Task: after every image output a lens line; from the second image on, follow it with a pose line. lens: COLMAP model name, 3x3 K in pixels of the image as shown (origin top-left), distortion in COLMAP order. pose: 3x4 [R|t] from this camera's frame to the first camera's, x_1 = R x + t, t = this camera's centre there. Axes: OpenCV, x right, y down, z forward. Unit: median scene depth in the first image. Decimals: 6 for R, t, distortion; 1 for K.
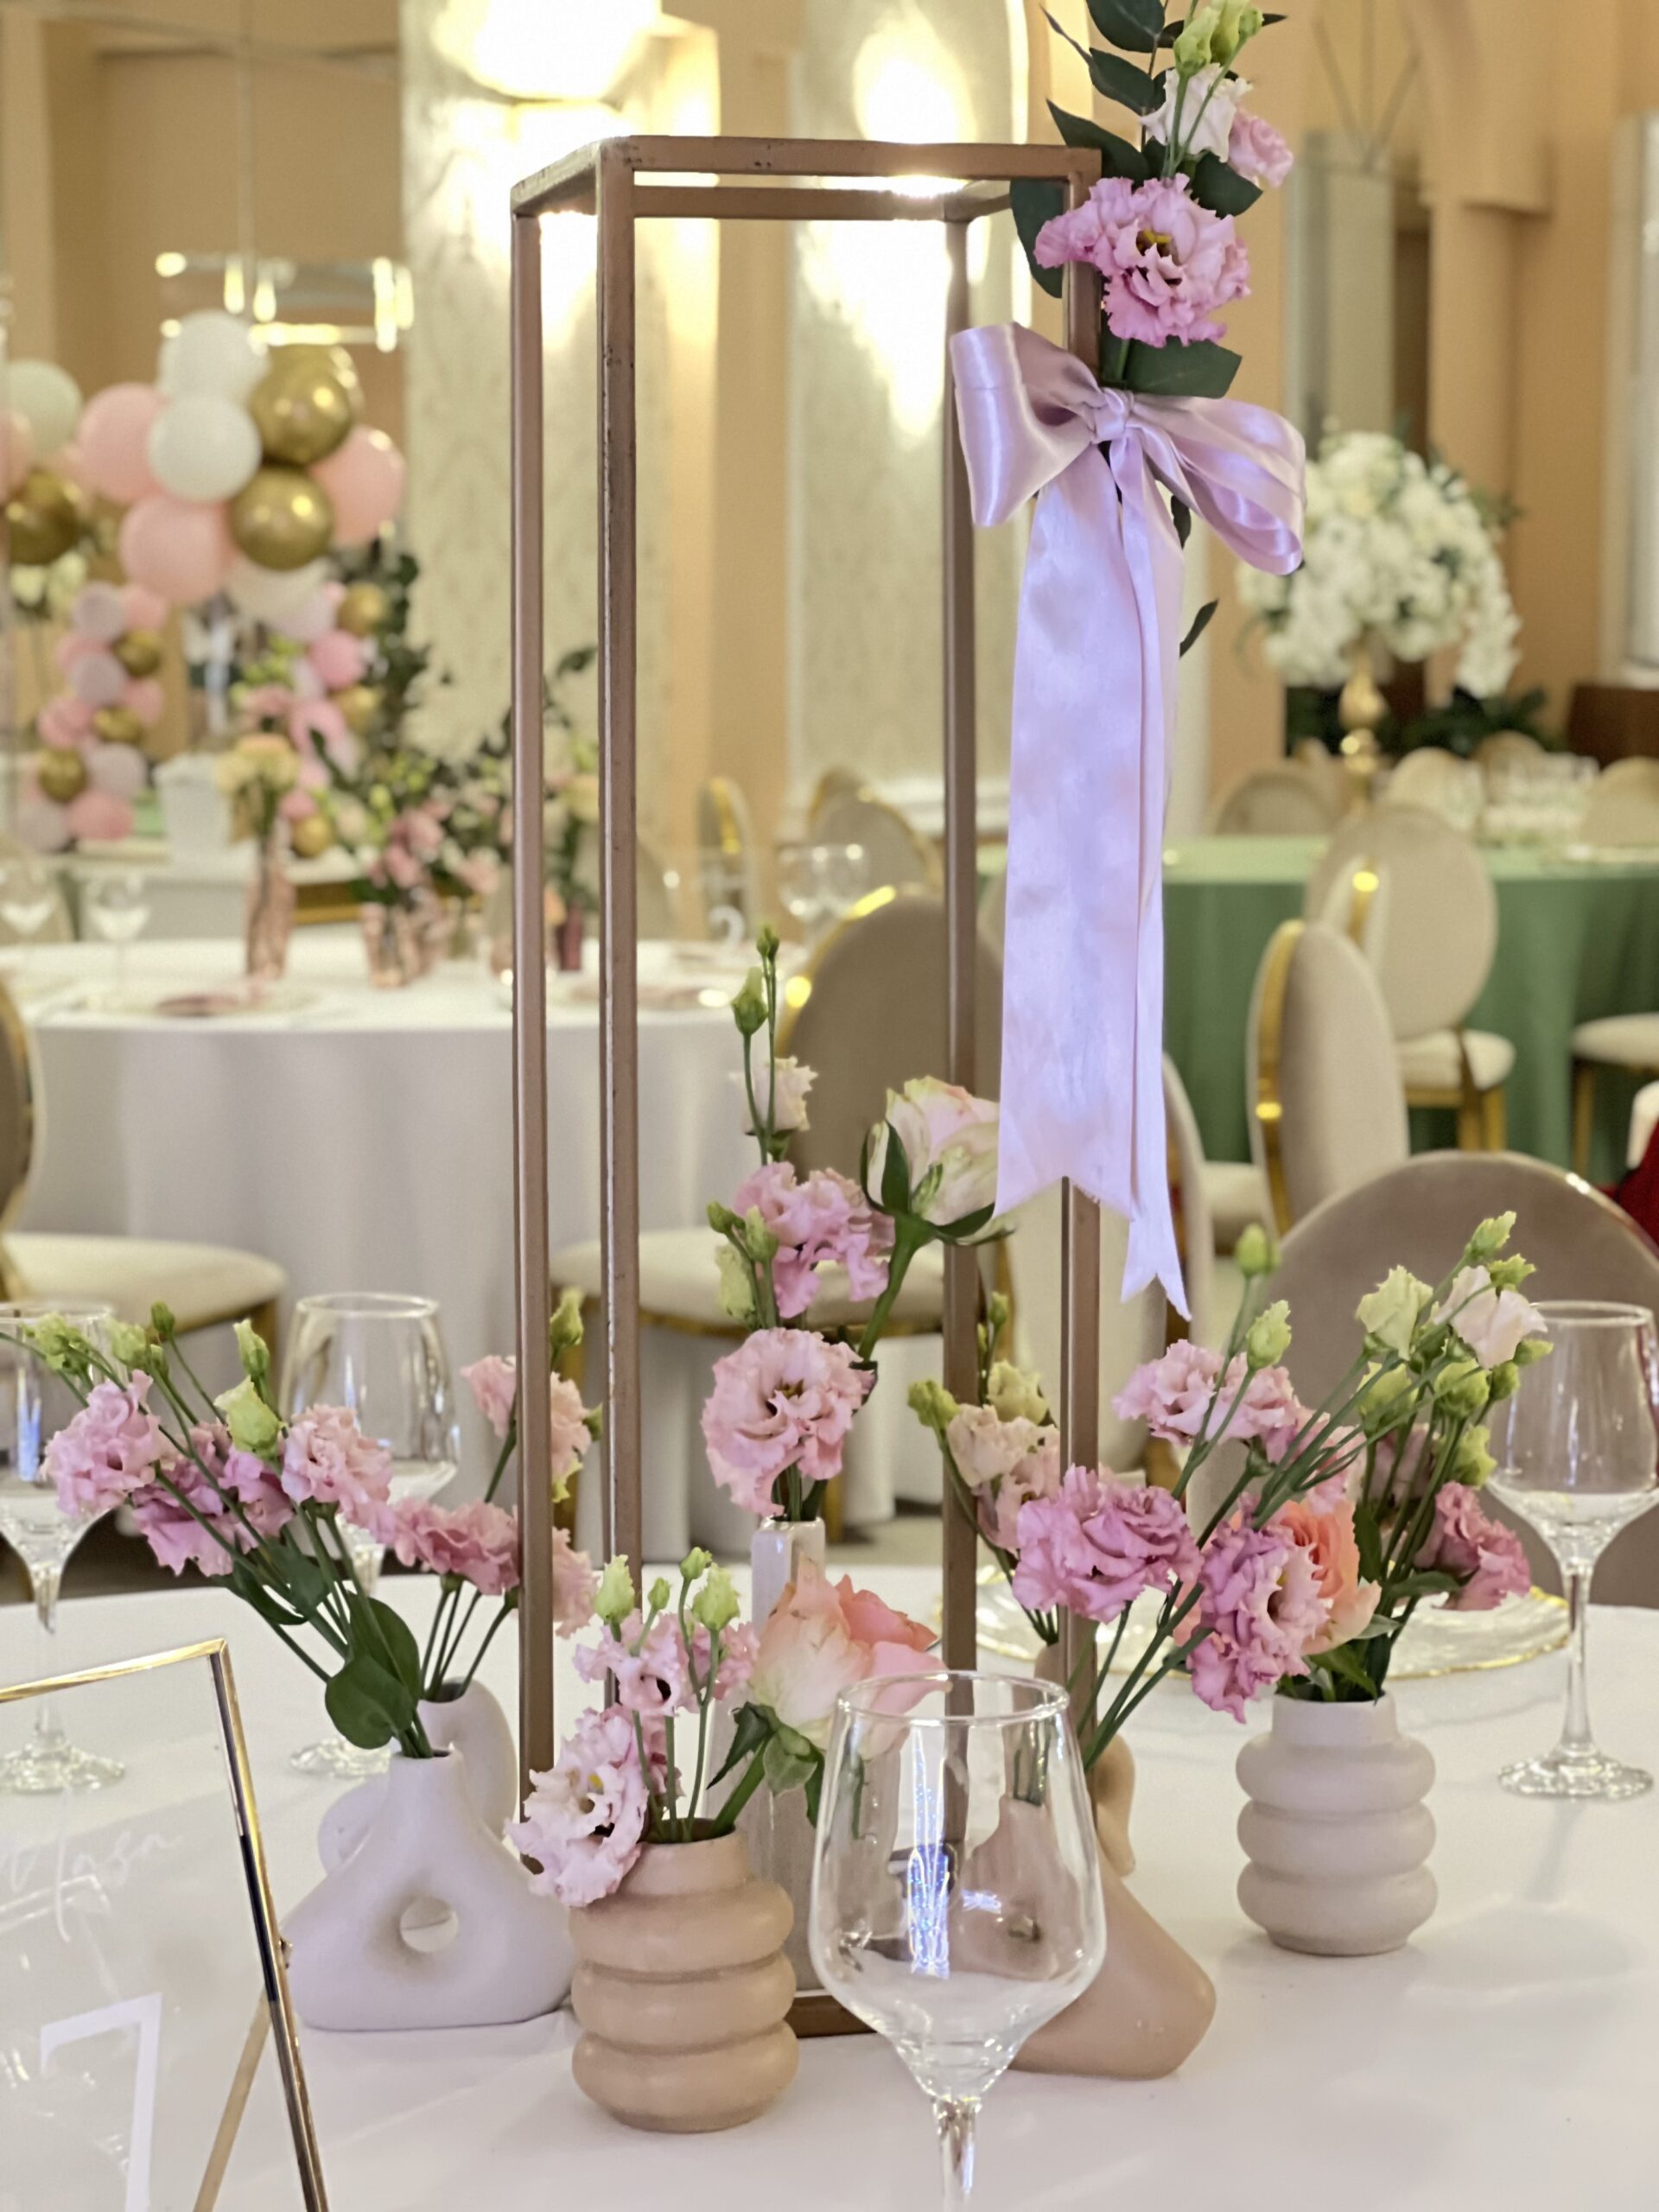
lens RADIAL K [[4856.7, 0, 821.0], [0, 4856.7, 1097.5], [0, 0, 1]] dist [-0.022298, 2.032059]
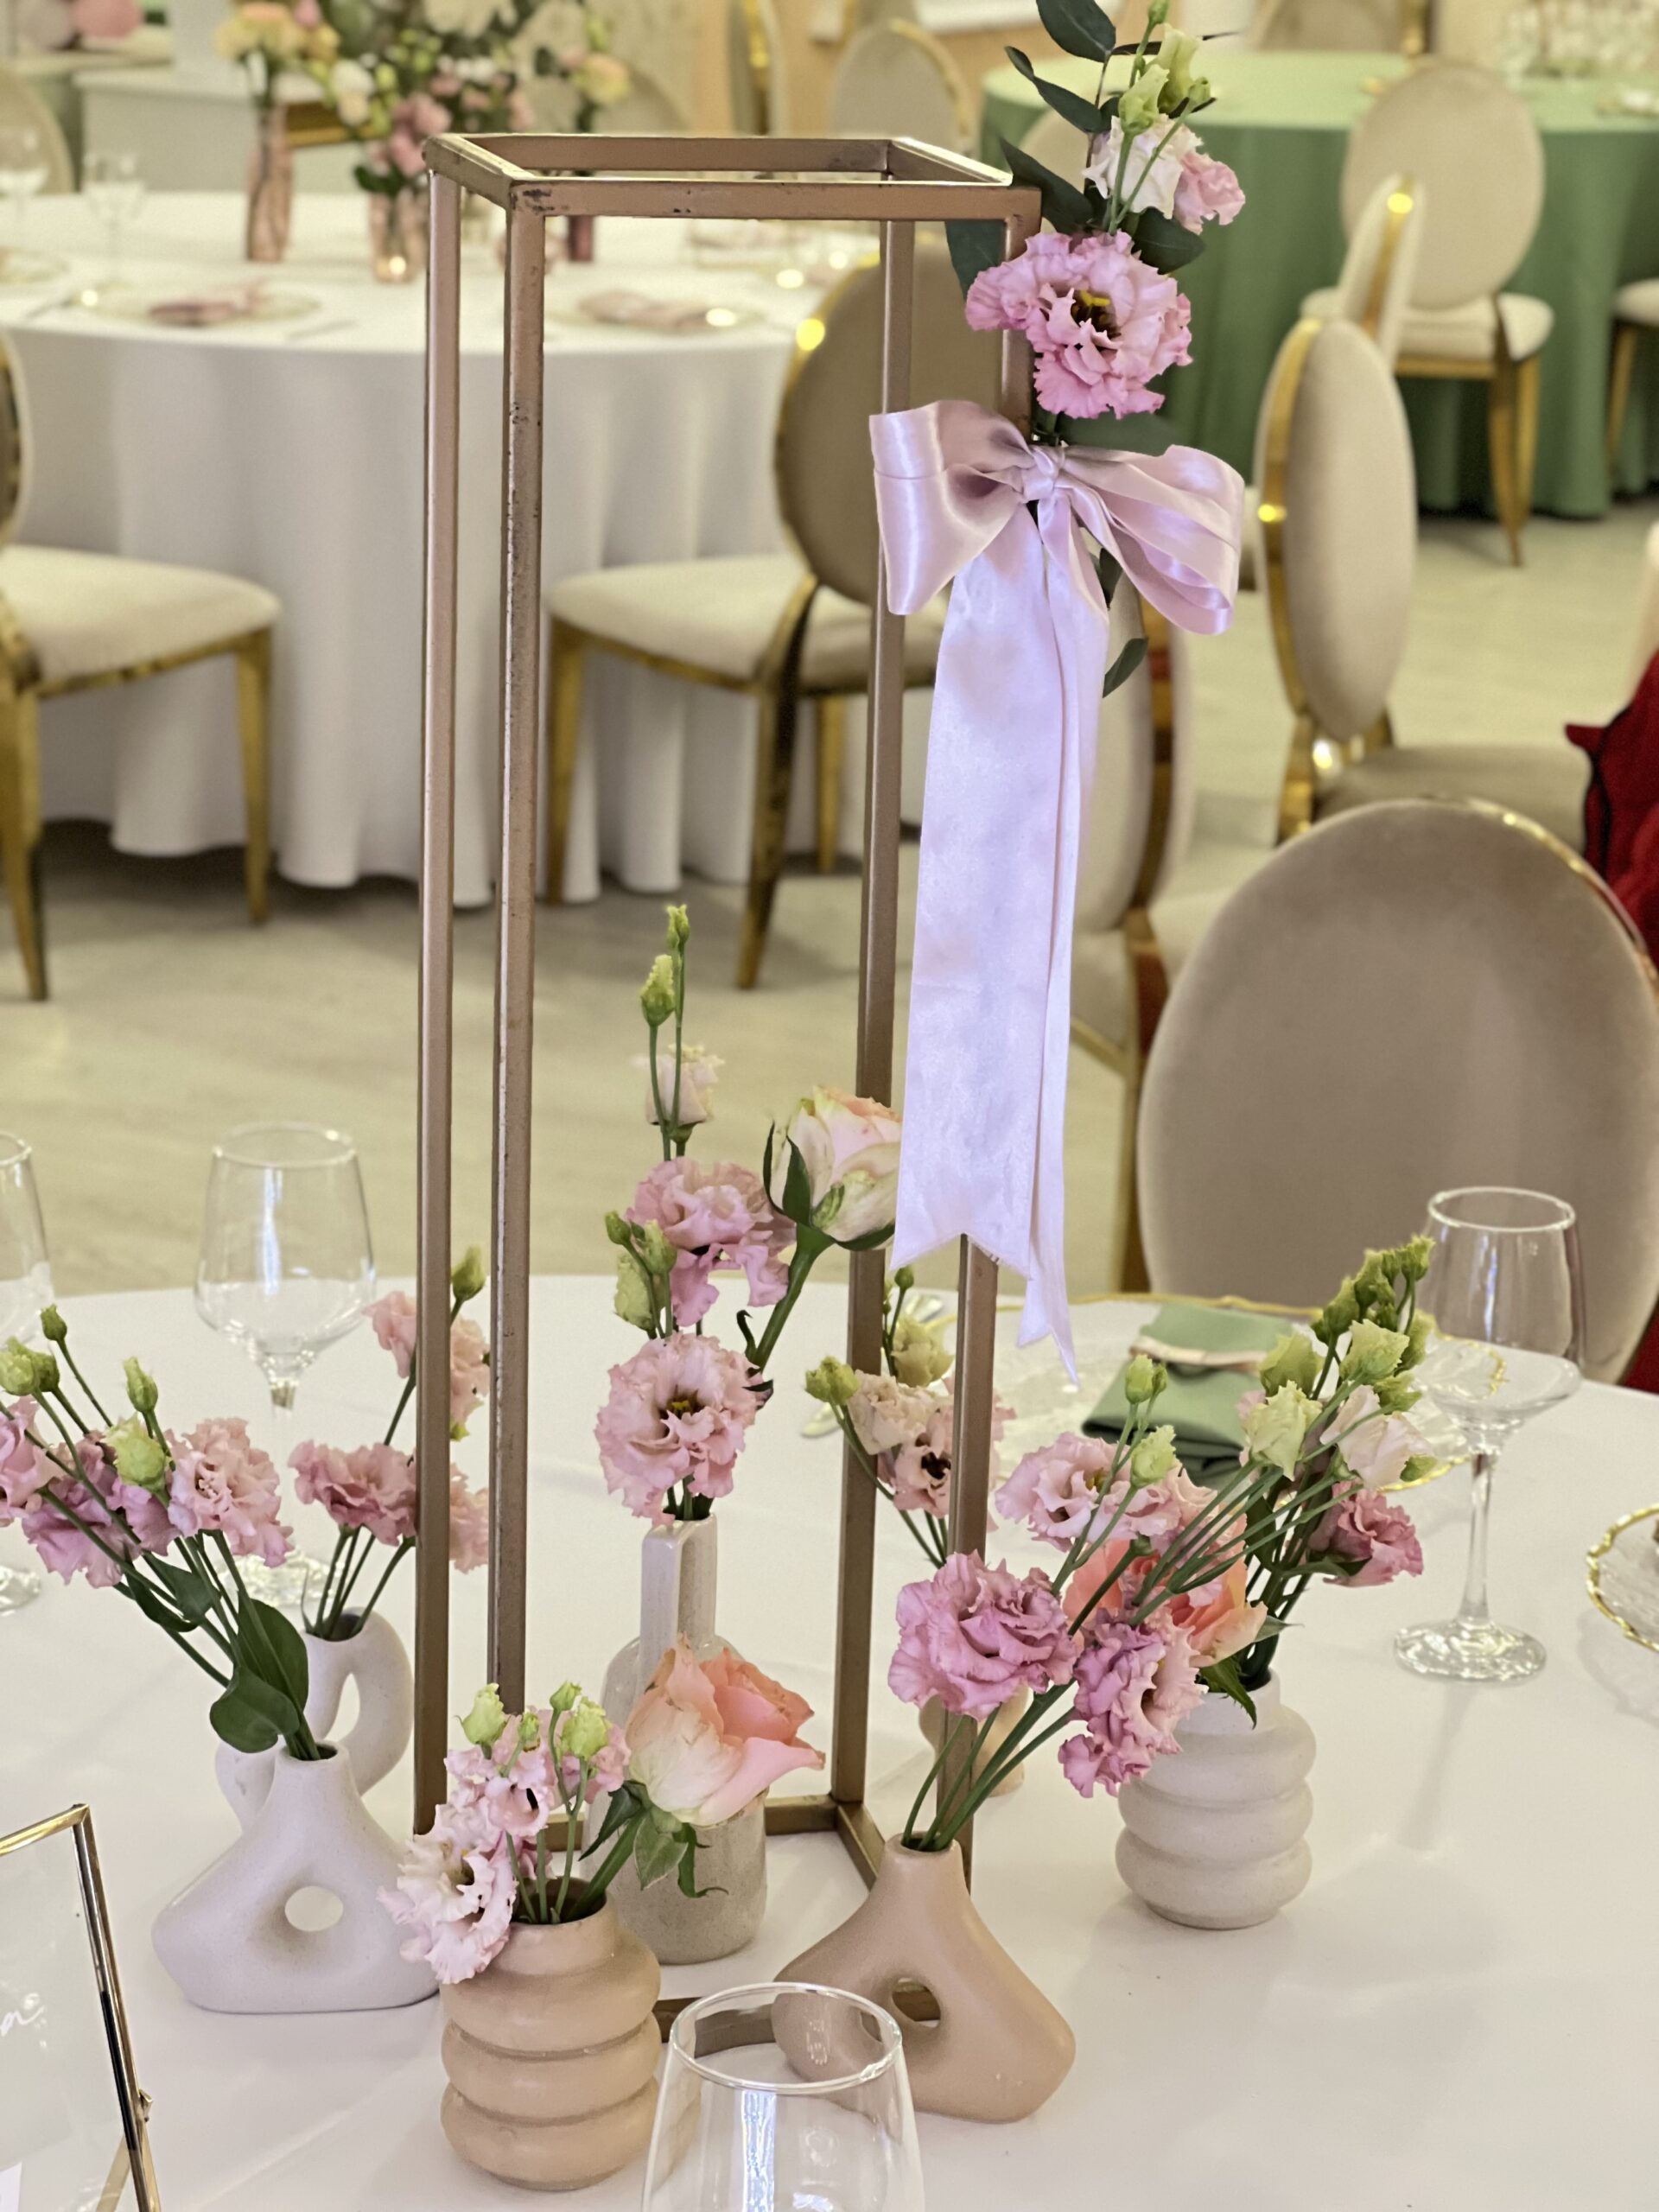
lens RADIAL K [[4856.7, 0, 821.0], [0, 4856.7, 1097.5], [0, 0, 1]] dist [-0.022298, 2.032059]
pose [[0.999401, 0.034318, -0.004487, 0.024791], [-0.032730, 0.979278, 0.199858, -0.207613], [0.011253, -0.199591, 0.979815, 0.036935]]
